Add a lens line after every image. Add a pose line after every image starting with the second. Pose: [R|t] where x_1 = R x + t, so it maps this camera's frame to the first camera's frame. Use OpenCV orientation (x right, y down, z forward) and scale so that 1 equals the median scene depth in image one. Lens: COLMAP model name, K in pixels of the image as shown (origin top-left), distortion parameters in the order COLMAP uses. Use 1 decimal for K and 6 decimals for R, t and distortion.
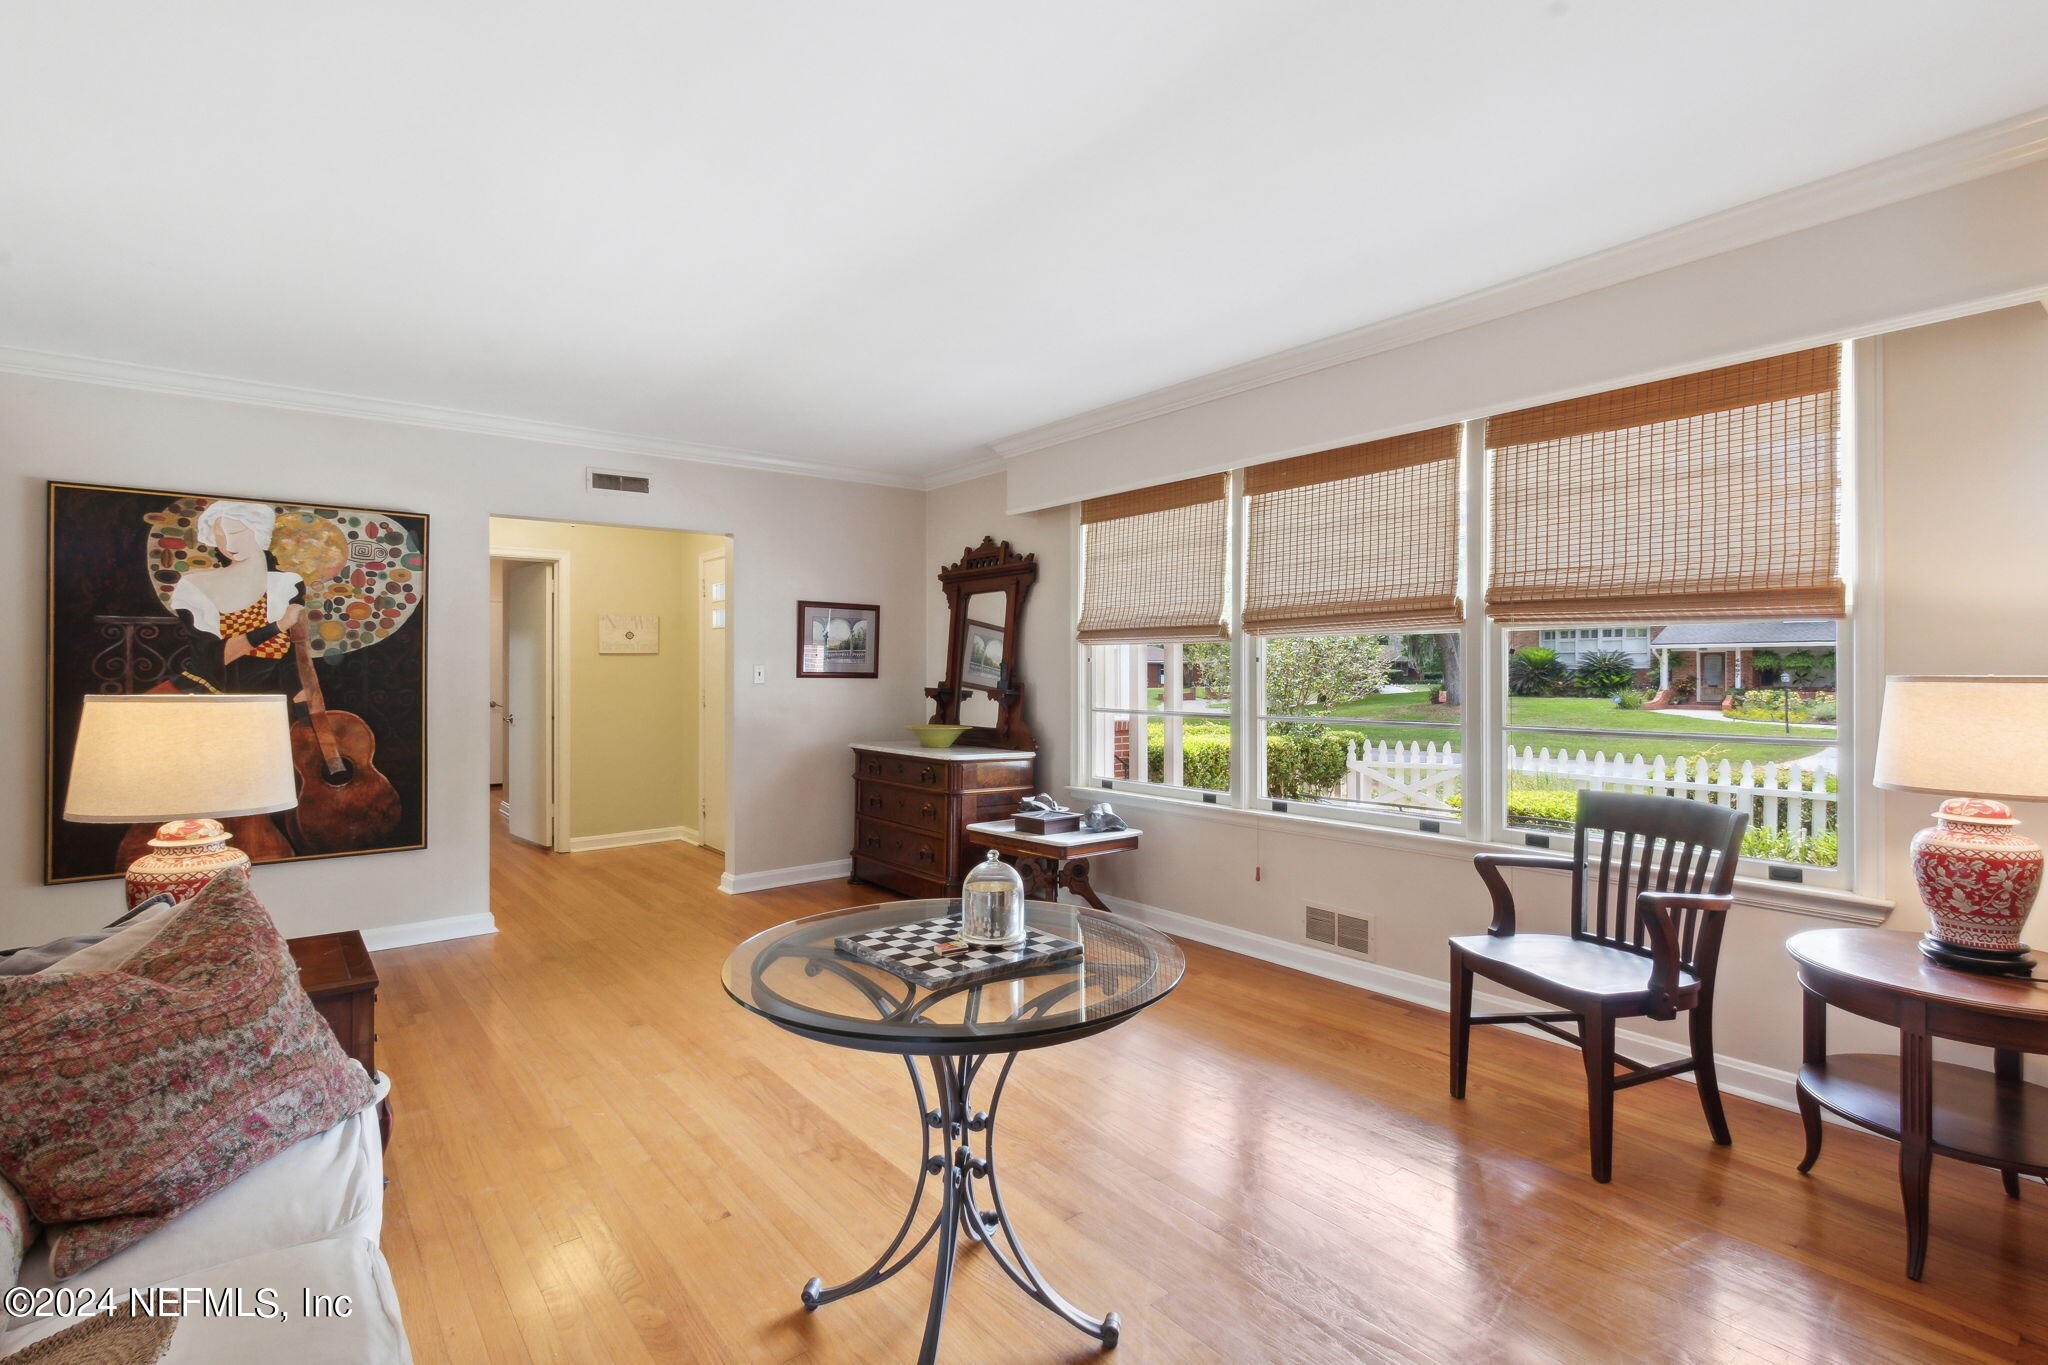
lens RADIAL K [[951.9, 0, 1028.6], [0, 951.9, 676.4], [0, 0, 1]] dist [0.000618, -0.001892]
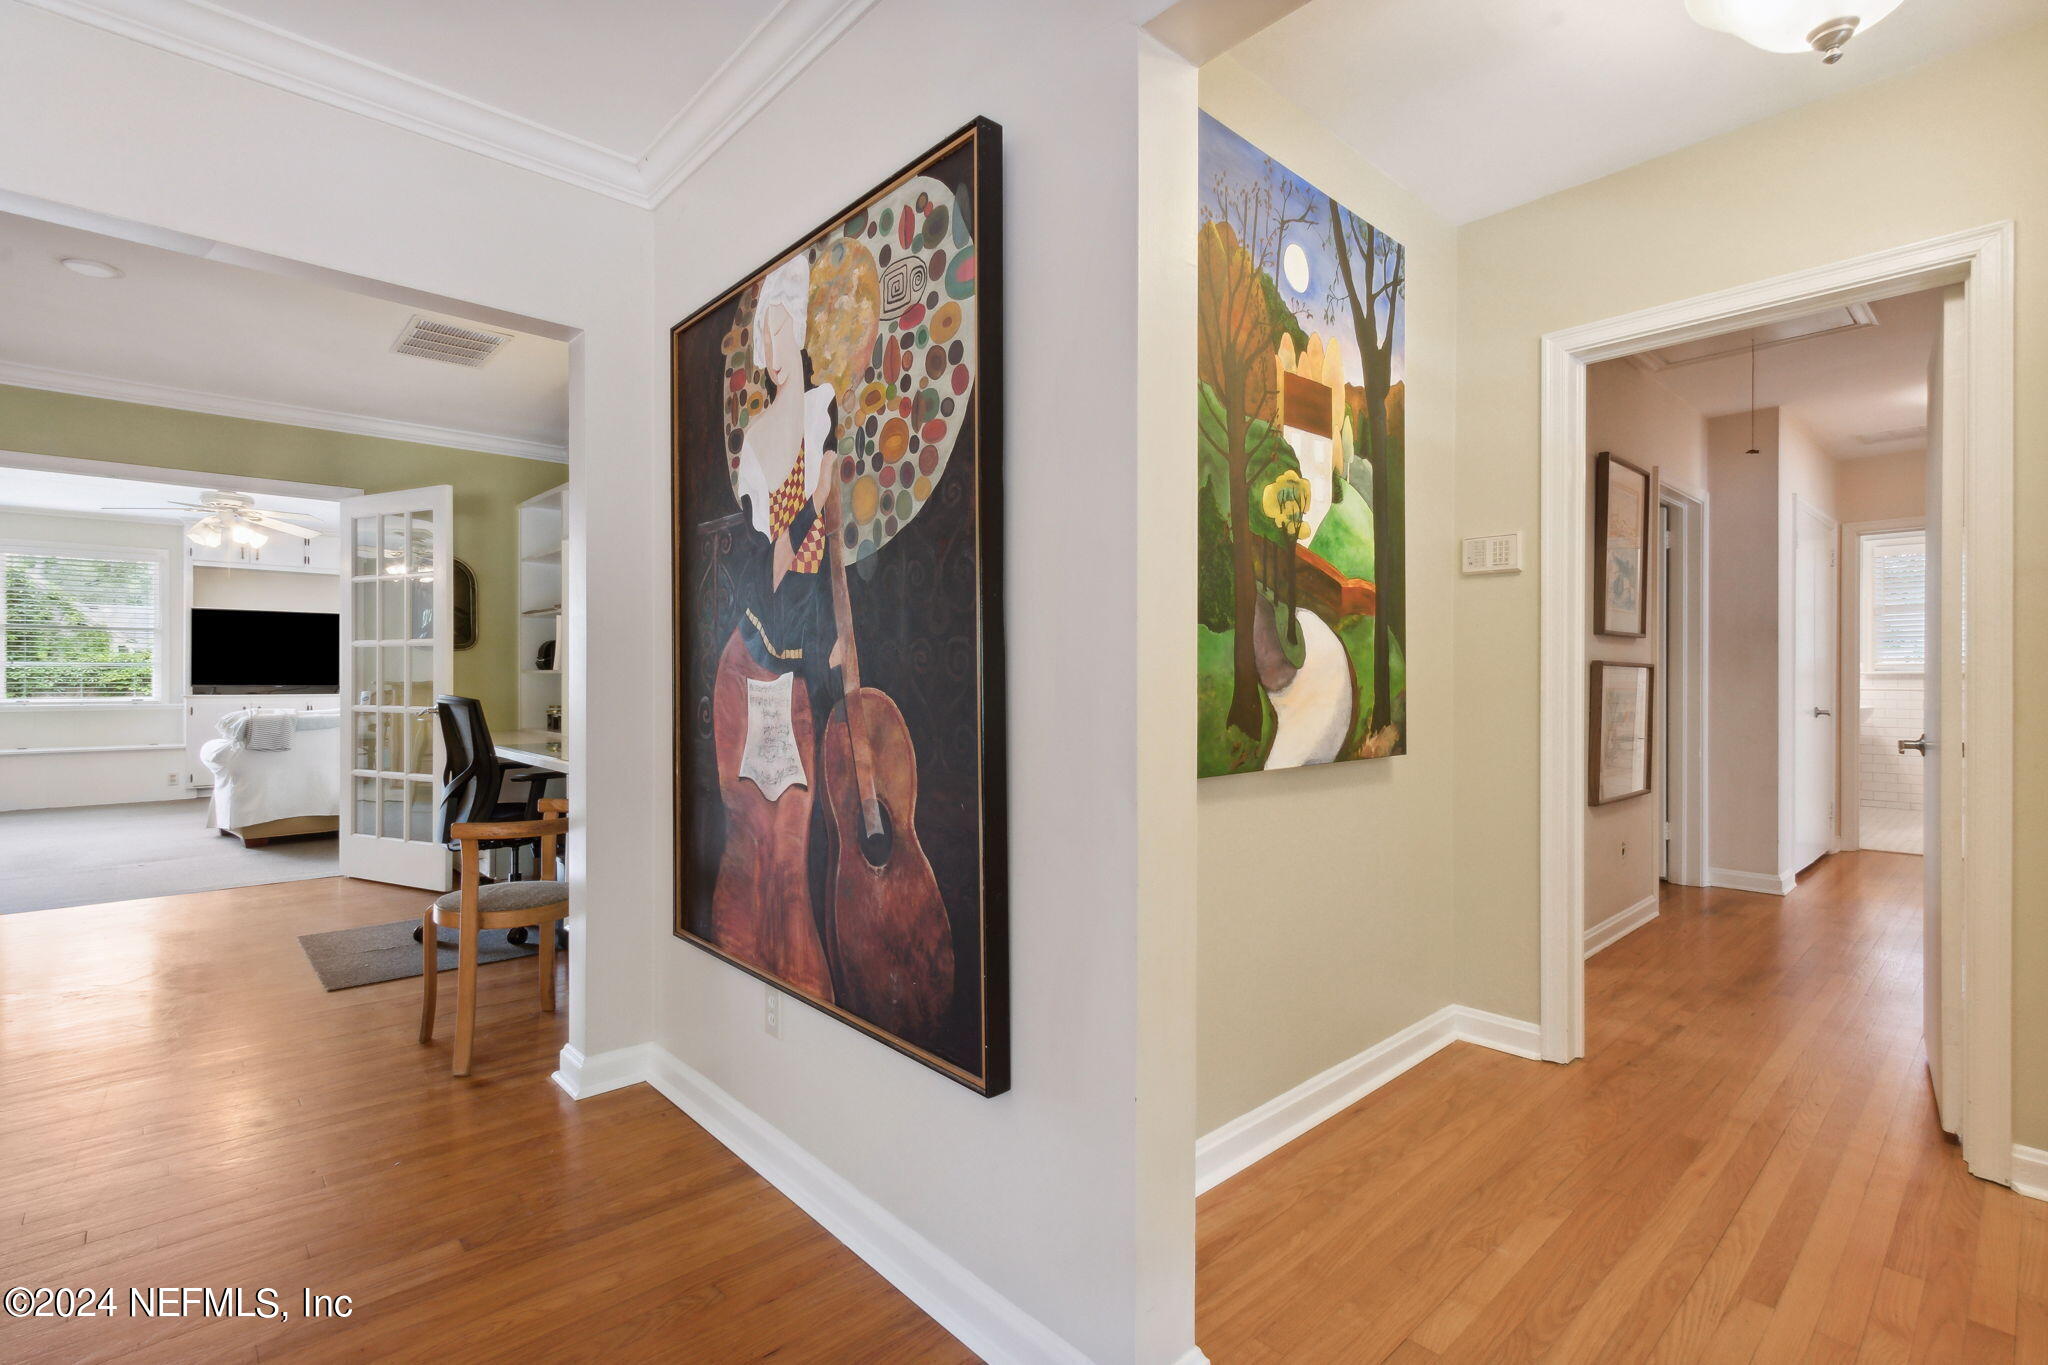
lens RADIAL K [[951.9, 0, 1029.6], [0, 951.9, 670.7], [0, 0, 1]] dist [0.000618, -0.001892]
pose [[0.058398, 0.000320, -0.998293, -0.304885], [-0.004690, 0.999989, 0.000046, 0.027993], [0.998282, 0.004680, 0.058399, 1.047070]]
